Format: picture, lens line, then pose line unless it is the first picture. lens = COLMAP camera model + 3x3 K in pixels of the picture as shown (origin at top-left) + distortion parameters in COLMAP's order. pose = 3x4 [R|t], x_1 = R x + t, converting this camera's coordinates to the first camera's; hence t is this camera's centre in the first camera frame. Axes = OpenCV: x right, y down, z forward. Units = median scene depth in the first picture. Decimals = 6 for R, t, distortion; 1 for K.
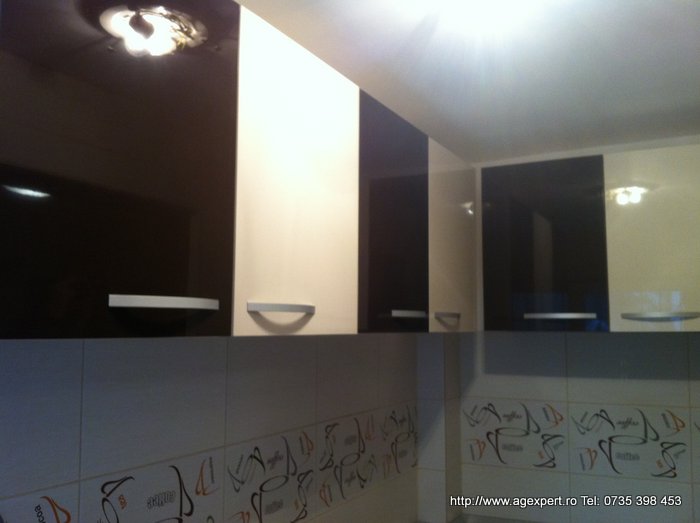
lens RADIAL K [[667.8, 0, 344.6], [0, 667.8, 260.0], [0, 0, 1]] dist [0.114509, -0.377916]
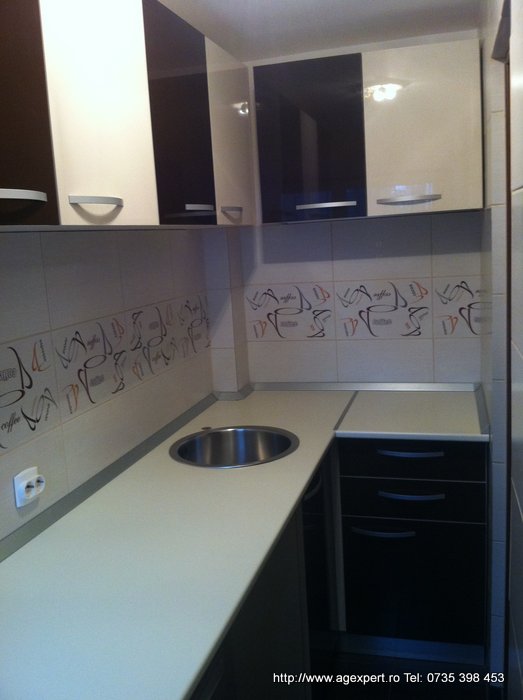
lens RADIAL K [[667.8, 0, 261.5], [0, 667.8, 350.0], [0, 0, 1]] dist [0.114509, -0.377916]
pose [[0.974620, -0.099265, 0.200654, -0.046764], [0.044097, 0.963883, 0.262652, 0.017400], [-0.219479, -0.247138, 0.943797, -0.130857]]
